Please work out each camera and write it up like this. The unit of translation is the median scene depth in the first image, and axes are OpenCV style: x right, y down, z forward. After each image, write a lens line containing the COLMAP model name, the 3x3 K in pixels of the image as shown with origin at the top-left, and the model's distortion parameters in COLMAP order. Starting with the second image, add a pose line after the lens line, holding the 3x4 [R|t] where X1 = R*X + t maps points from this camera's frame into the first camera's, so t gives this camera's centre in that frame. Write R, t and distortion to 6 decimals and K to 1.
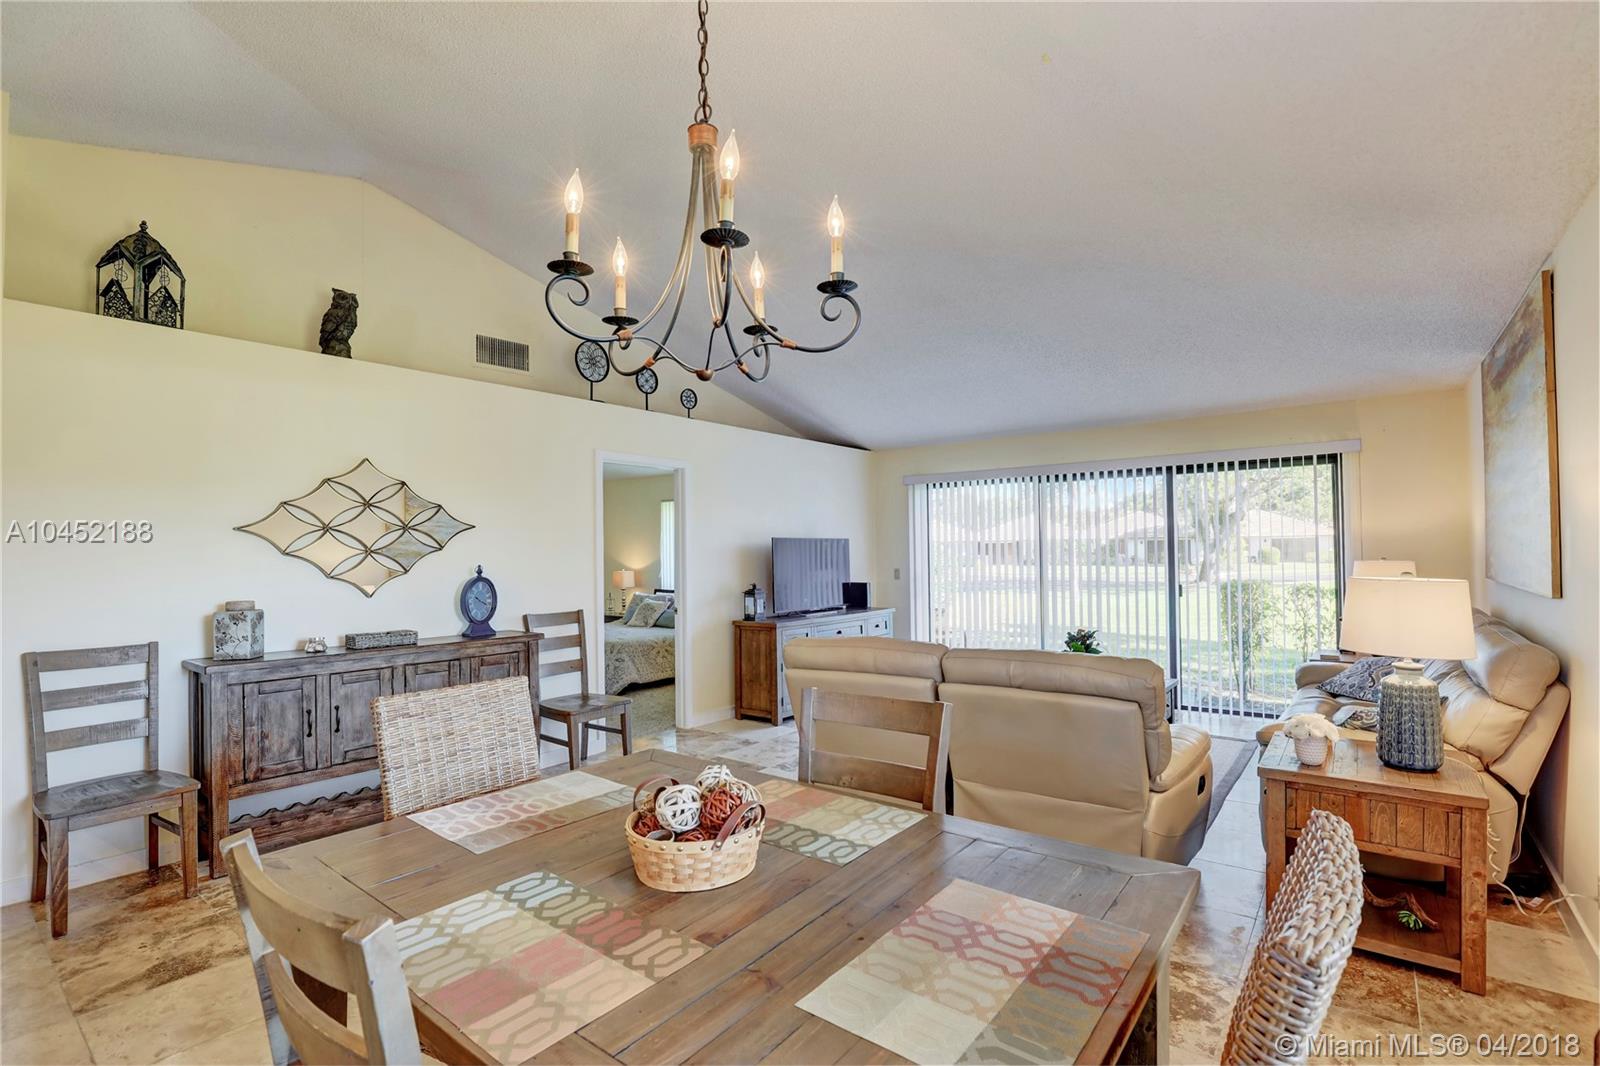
lens RADIAL K [[736.7, 0, 813.5], [0, 736.7, 539.9], [0, 0, 1]] dist [-0.031506, 0.004173]
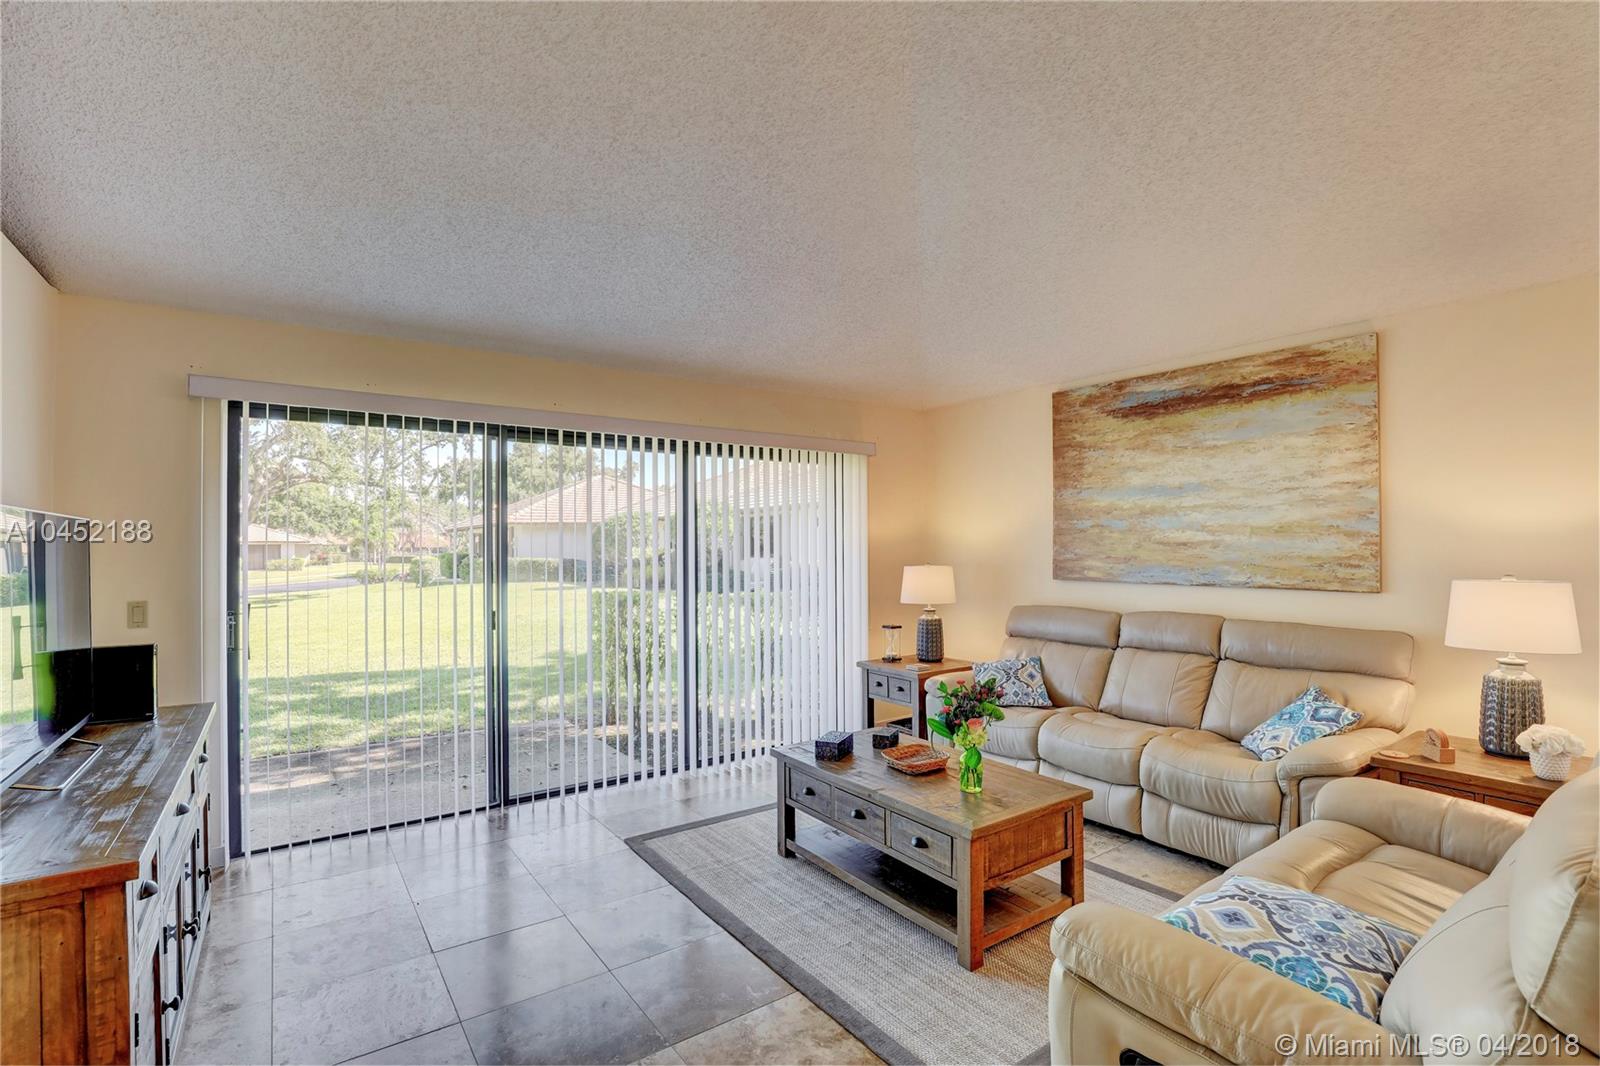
lens RADIAL K [[736.7, 0, 810.2], [0, 736.7, 538.6], [0, 0, 1]] dist [-0.031506, 0.004173]
pose [[0.282647, 0.023341, 0.958940, -0.314341], [-0.013501, 0.999702, -0.020353, 0.017946], [-0.959129, -0.007193, 0.282878, 1.069448]]
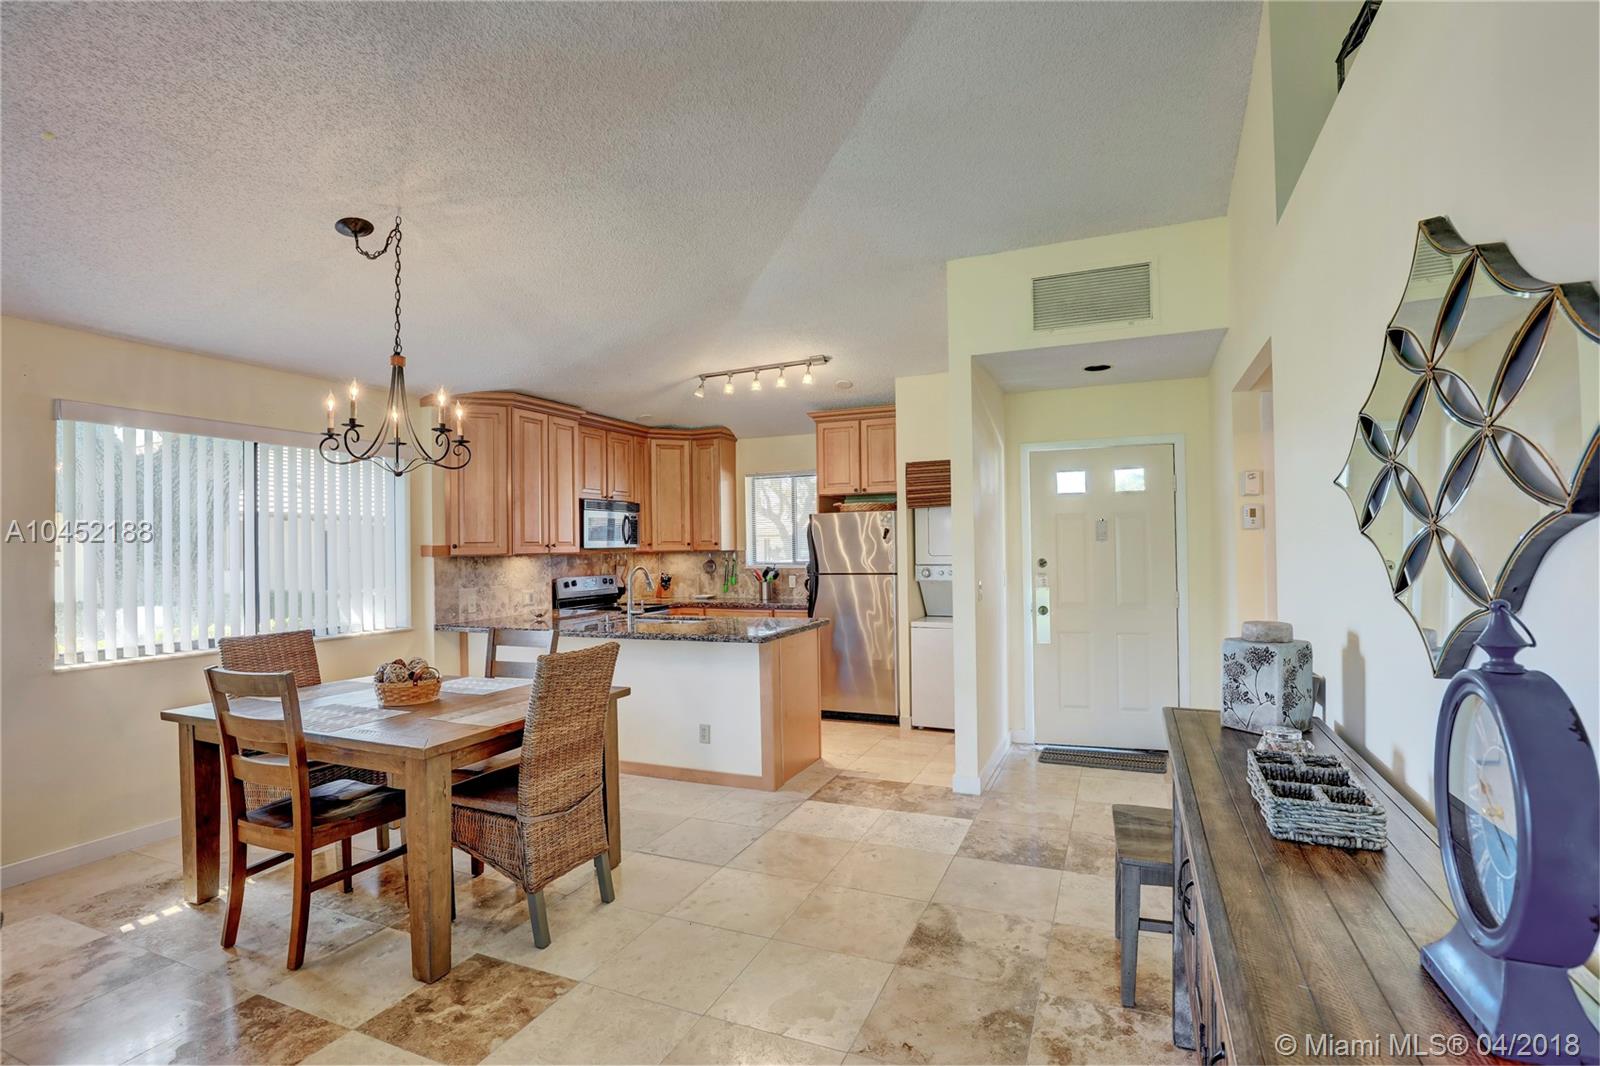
lens RADIAL K [[736.7, 0, 809.7], [0, 736.7, 542.0], [0, 0, 1]] dist [-0.031506, 0.004173]
pose [[-0.969473, 0.027572, -0.243642, -0.286328], [0.032982, 0.999291, -0.018151, 0.020012], [0.242969, -0.025633, -0.969695, 1.224644]]
